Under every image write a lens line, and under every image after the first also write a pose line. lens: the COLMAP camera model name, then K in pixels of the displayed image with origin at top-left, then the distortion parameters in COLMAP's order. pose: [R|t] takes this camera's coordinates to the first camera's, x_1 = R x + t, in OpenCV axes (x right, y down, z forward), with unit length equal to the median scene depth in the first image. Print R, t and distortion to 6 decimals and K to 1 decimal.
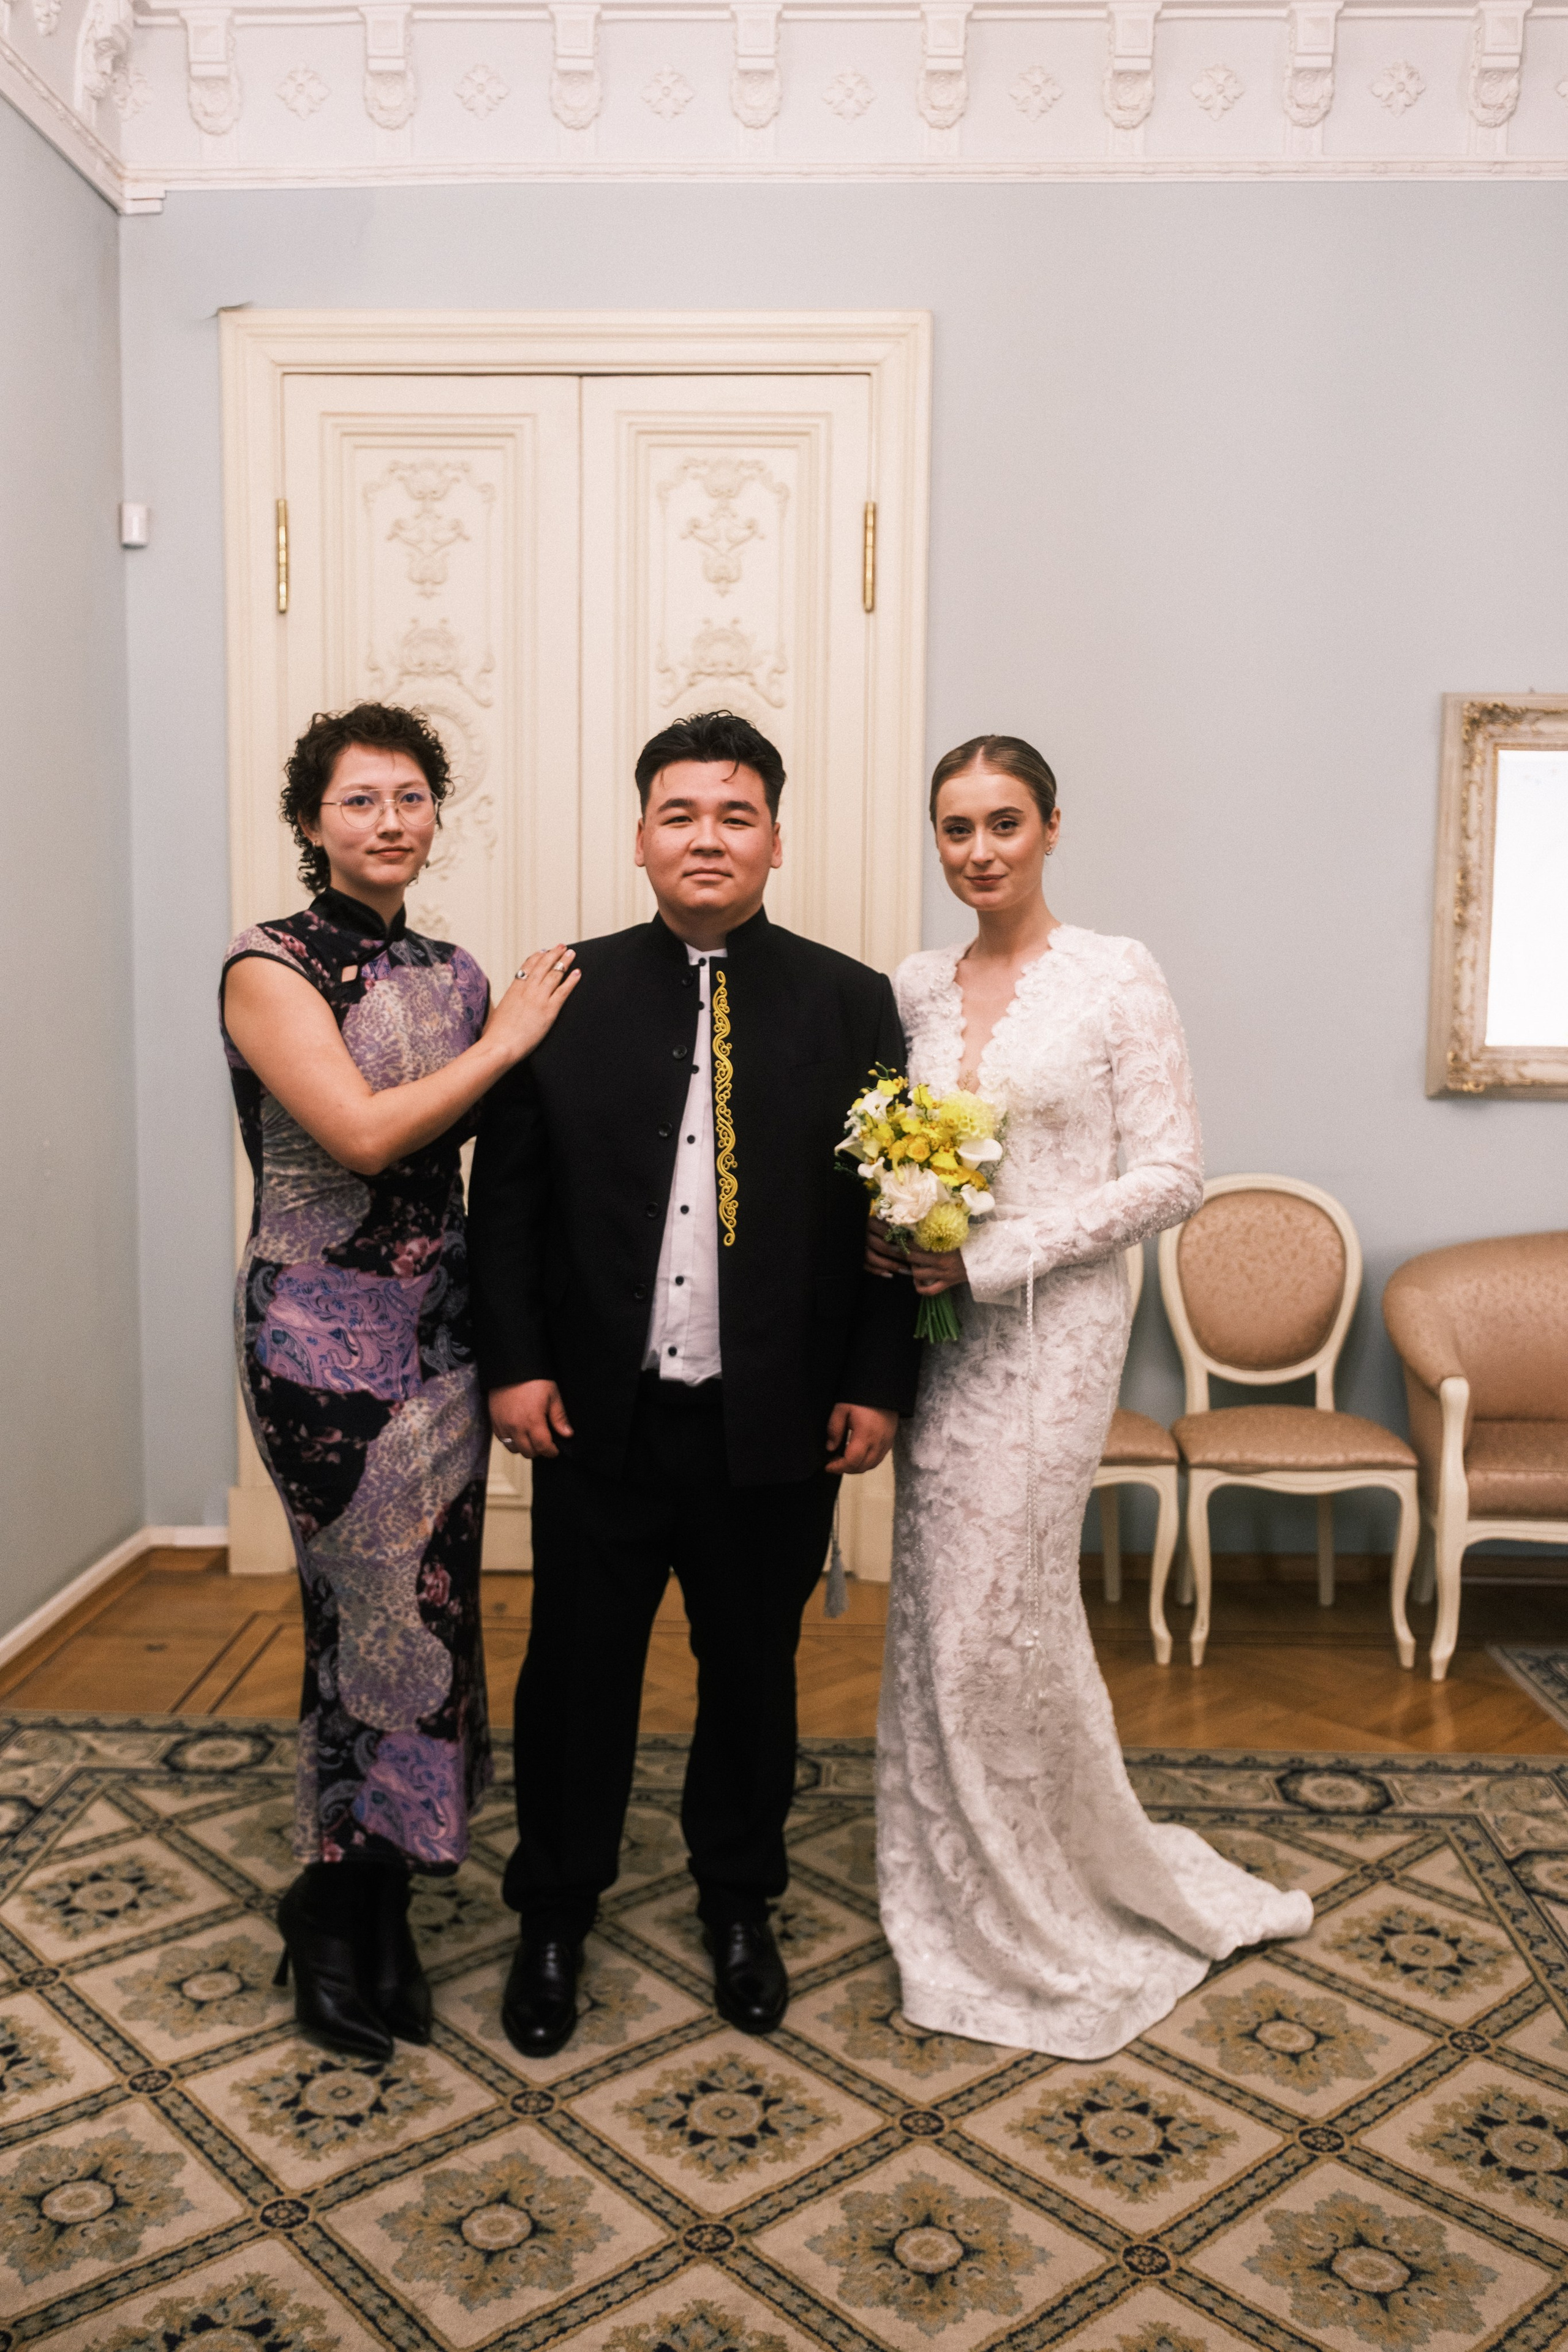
lens RADIAL K [[2078.7, 0, 749.3], [0, 2078.7, 1156.2], [0, 0, 1]] dist [-0.008451, 0.002823]
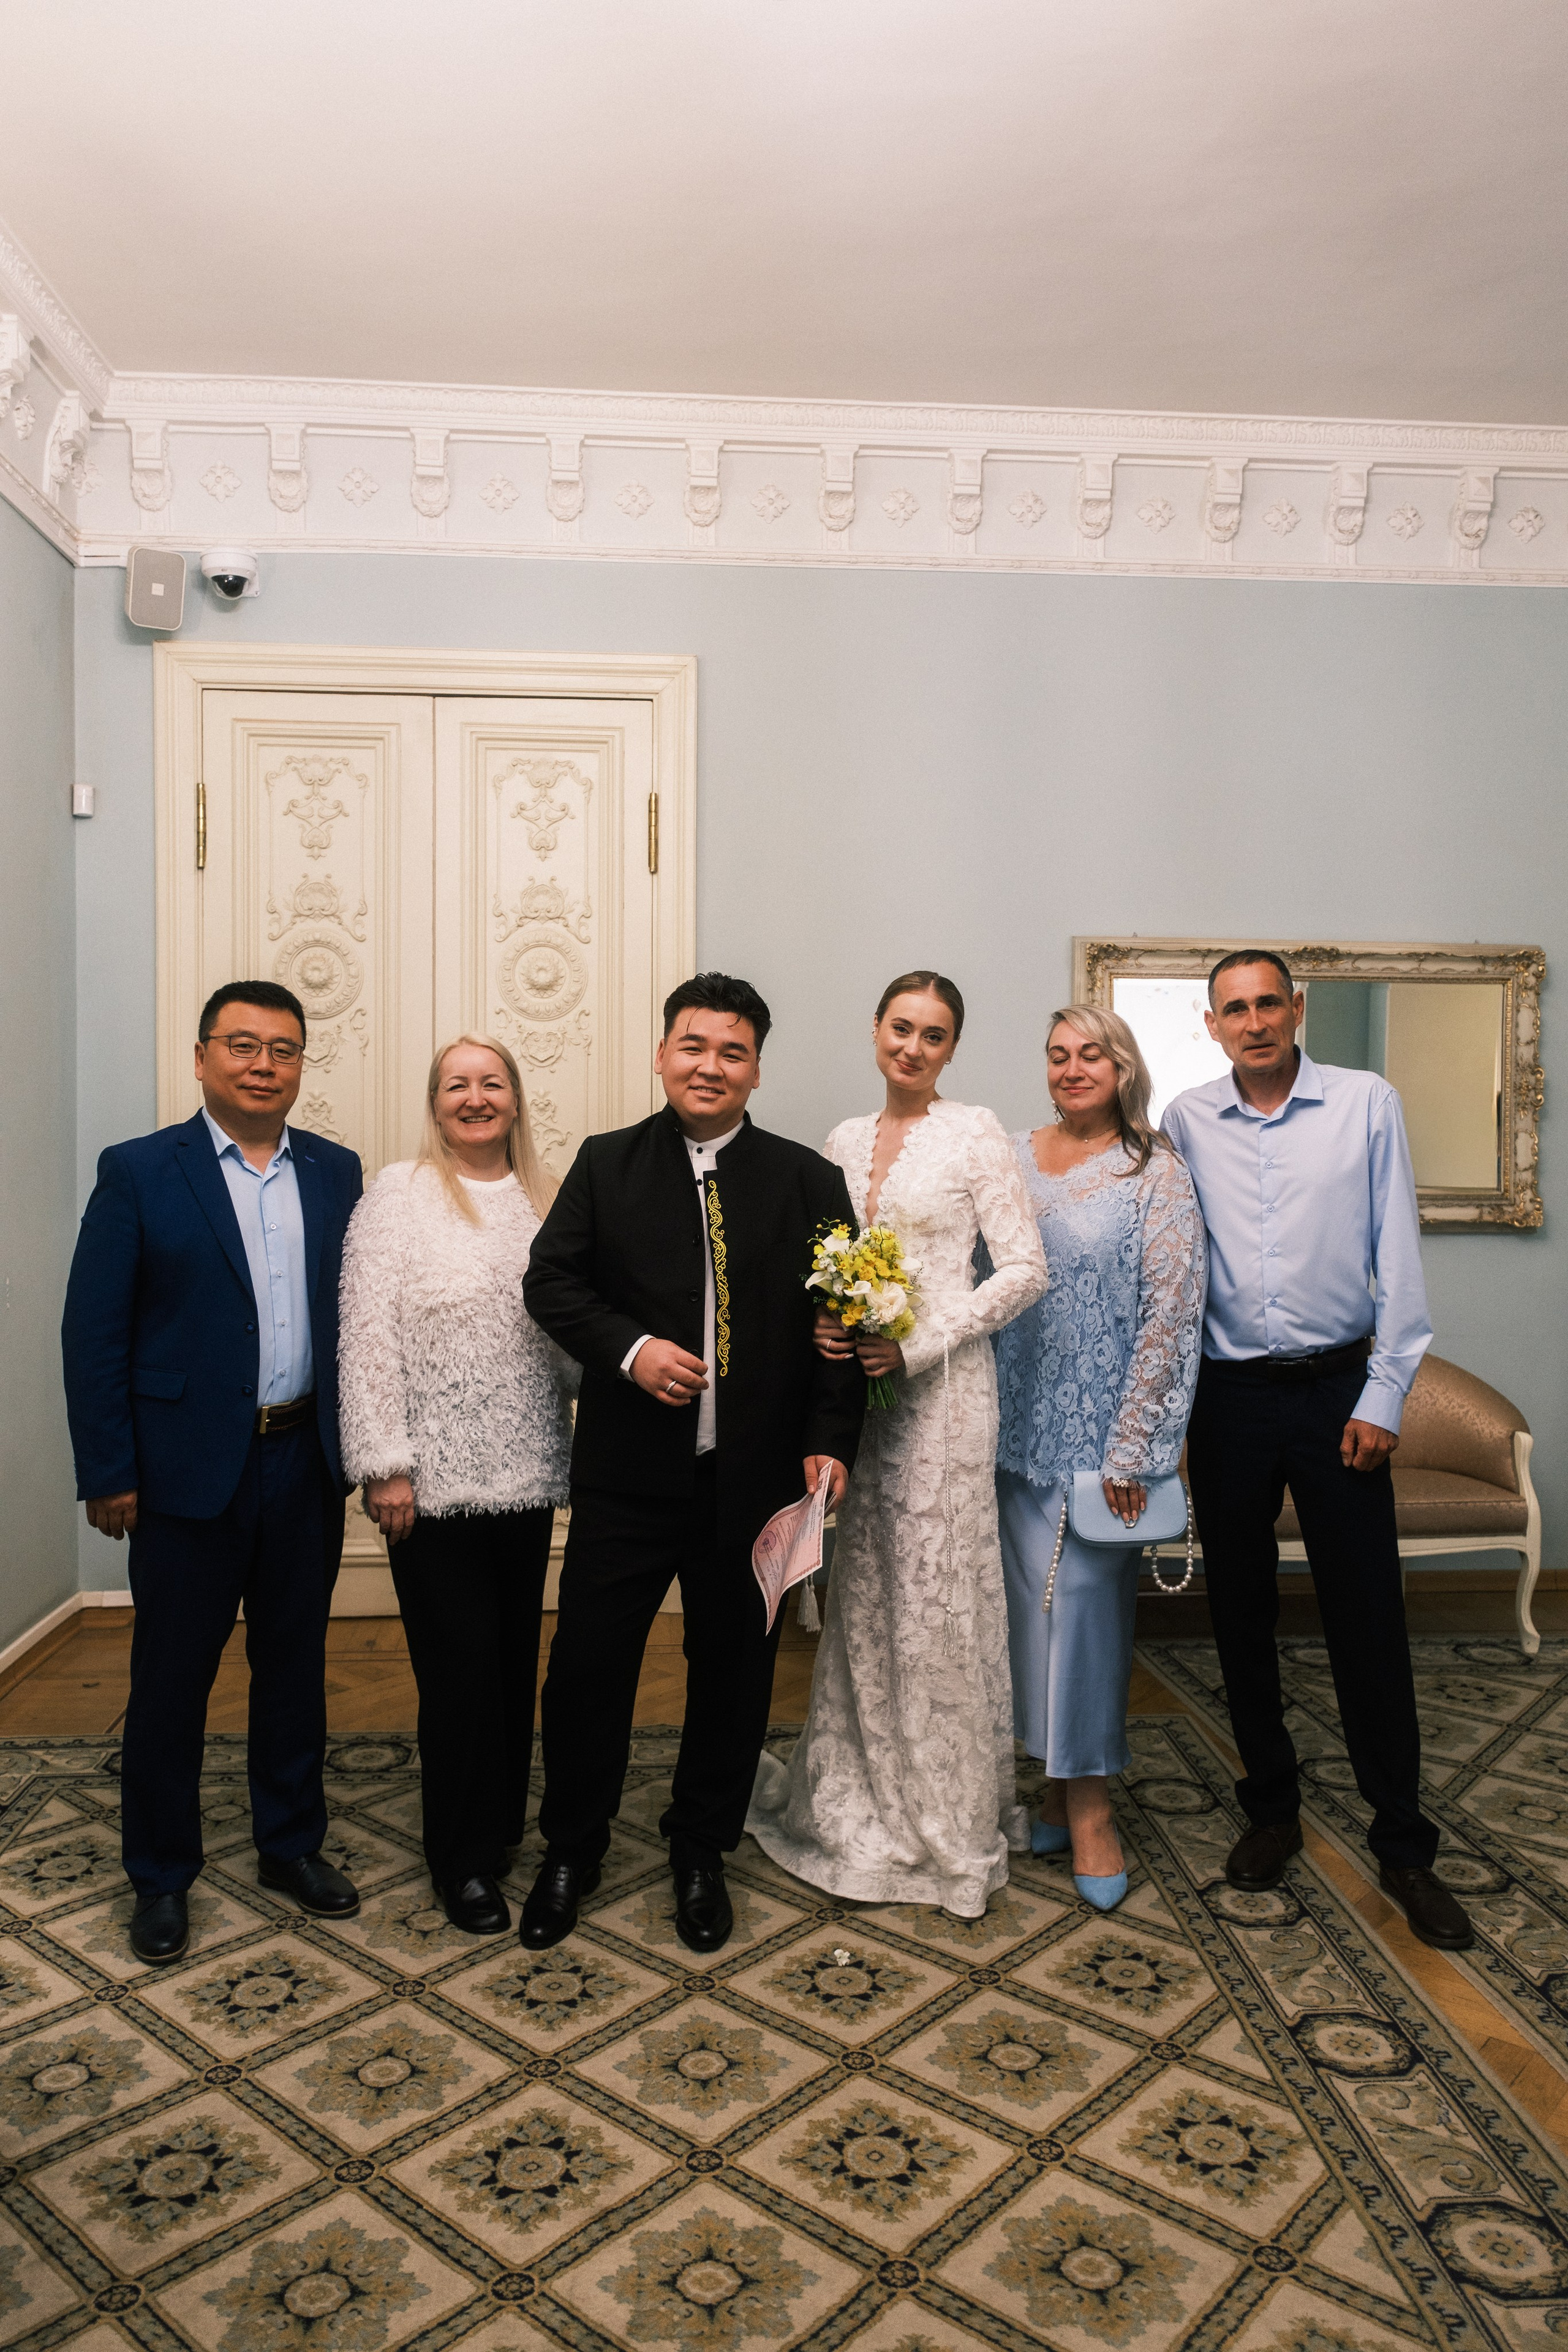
lens RADIAL K [[1750.3, 0, 768.5], [0, 1750.3, 1146.1], [0, 0, 1]] dist [0.000828, 0.011941]
pose [[0.993172, -0.006888, 0.116456, -0.001655], [0.016459, 0.996544, -0.081425, 0.008618], [-0.115493, 0.082786, 0.989852, -0.161665]]
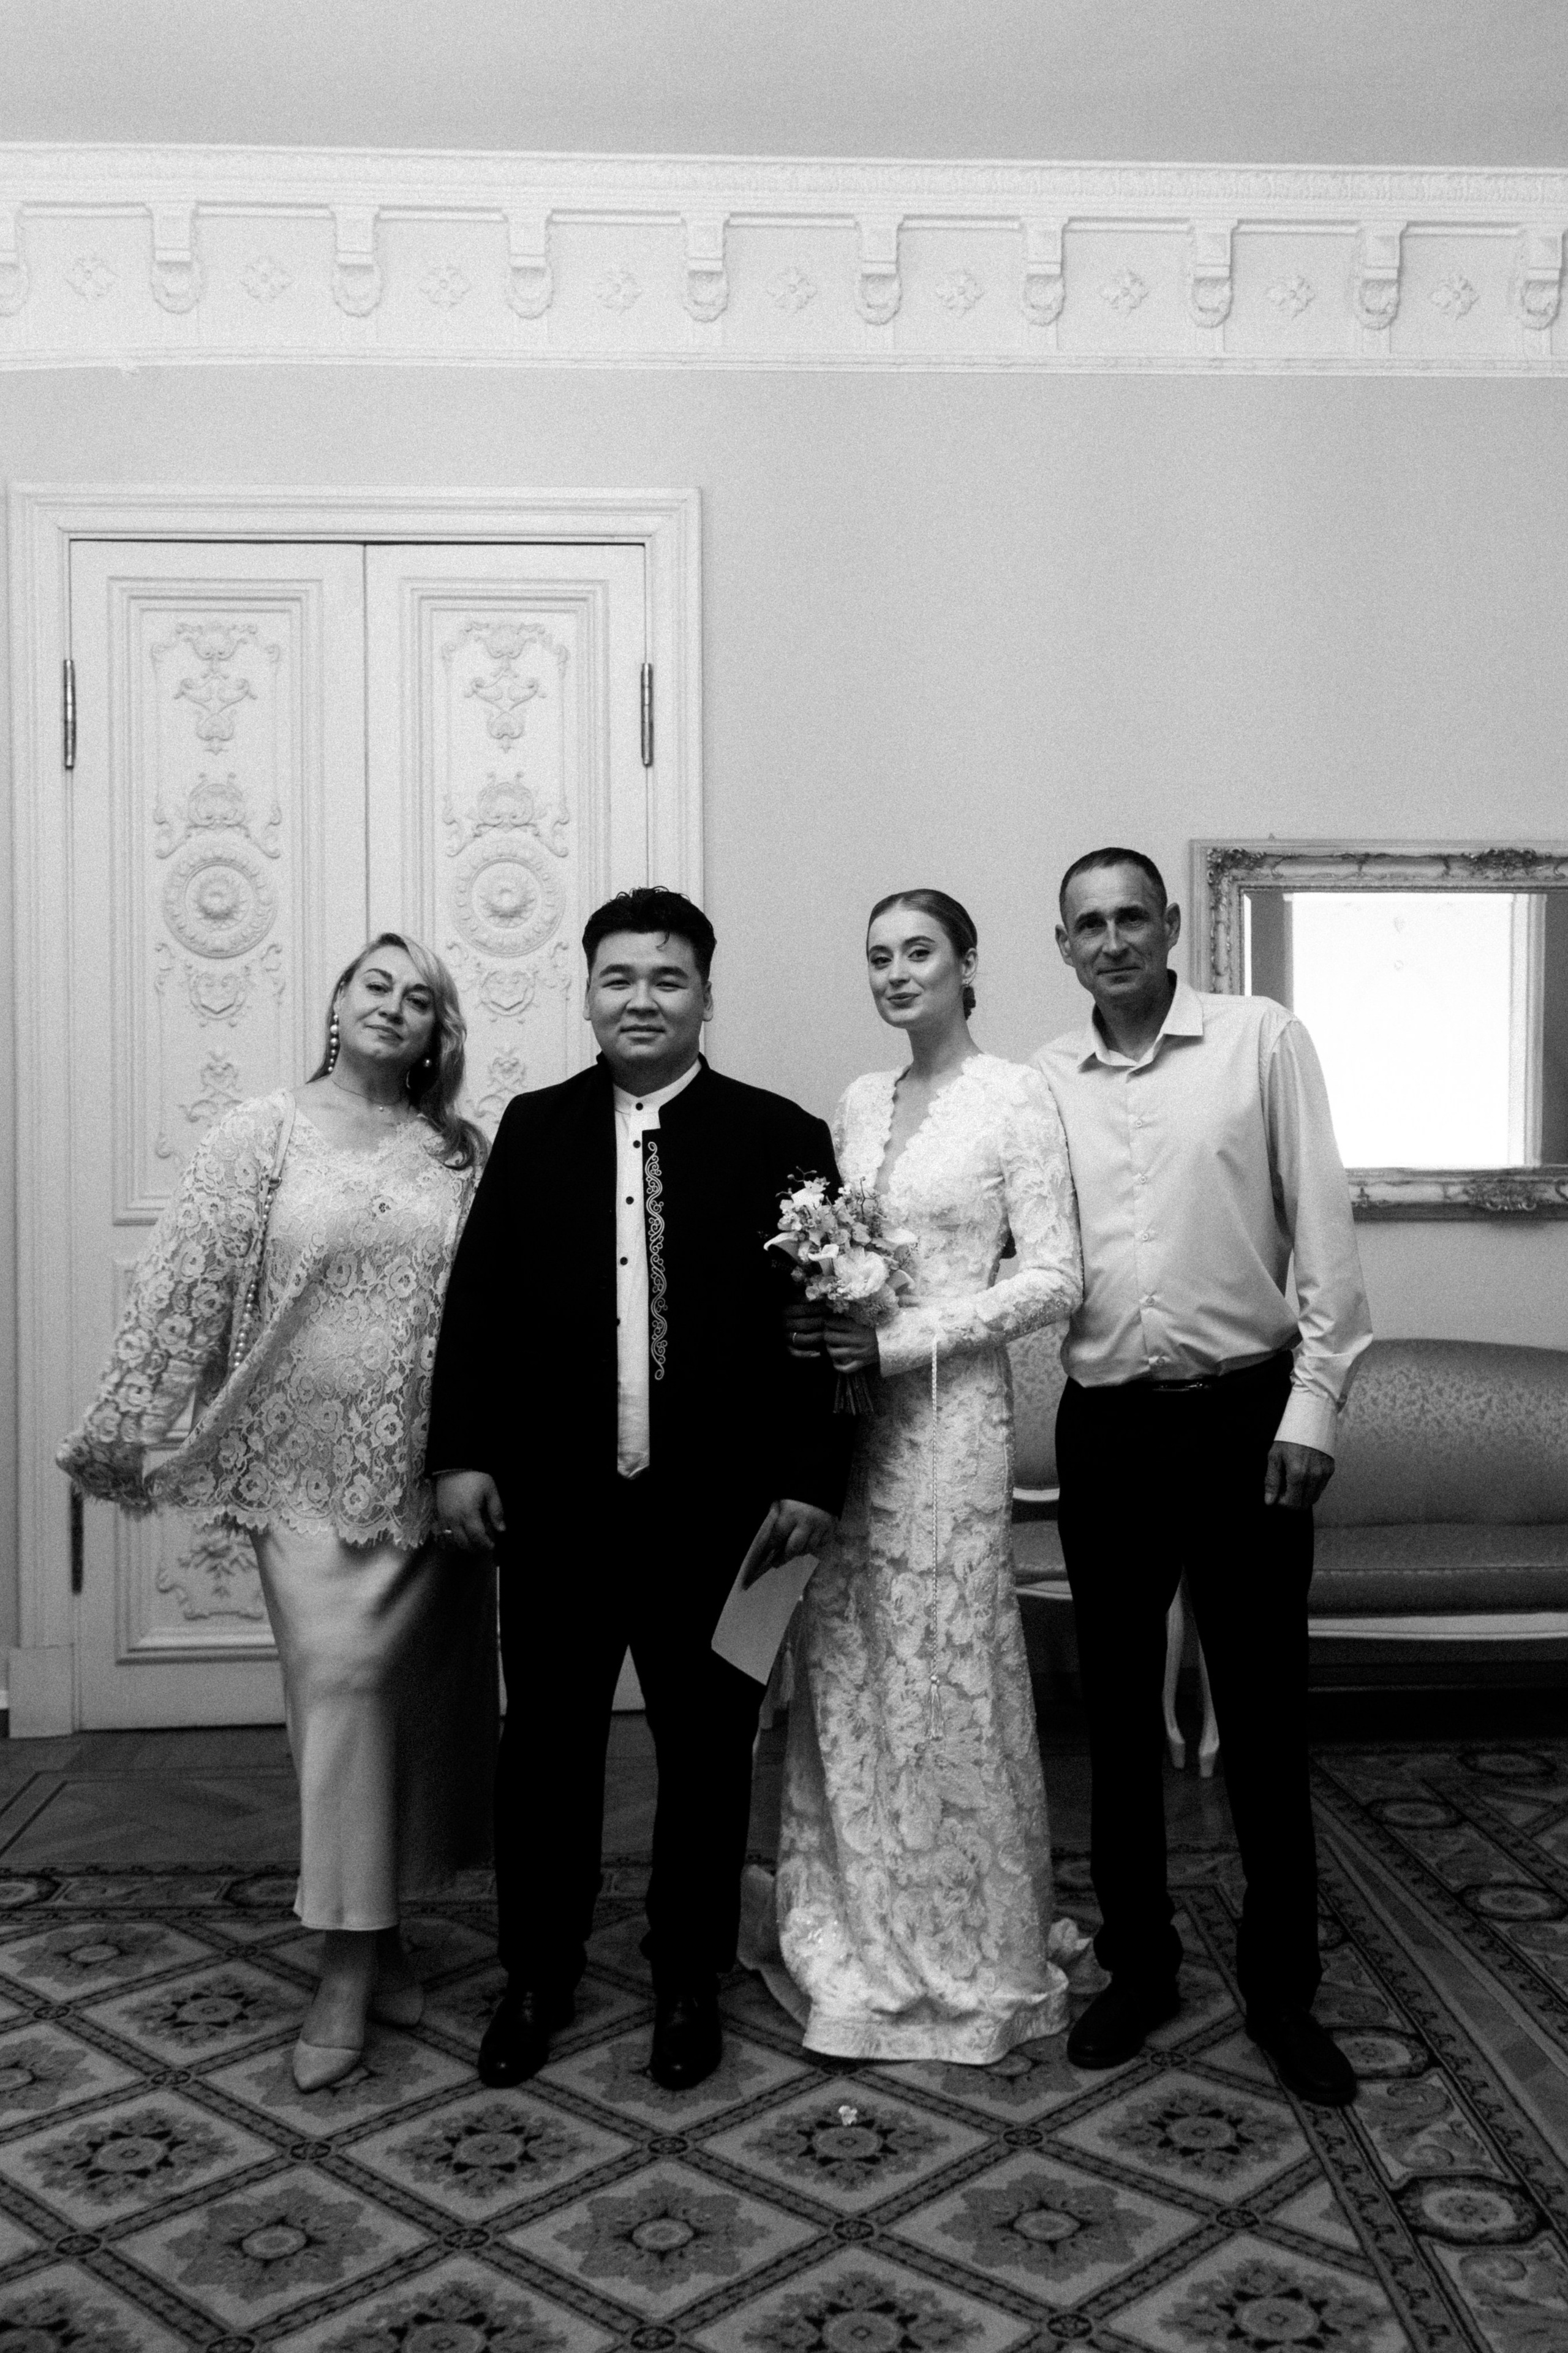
lens RADIAL K [[2385.8, 0, 832.5], [0, 2385.8, 1100.9], [0, 0, 1]] dist [0.000961, 0.000000]
pose [[0.995221, -0.016698, 0.096207, 0.047777], [0.025559, 0.995466, -0.091621, 0.025700], [-0.094241, 0.093642, 0.991136, -0.266474]]
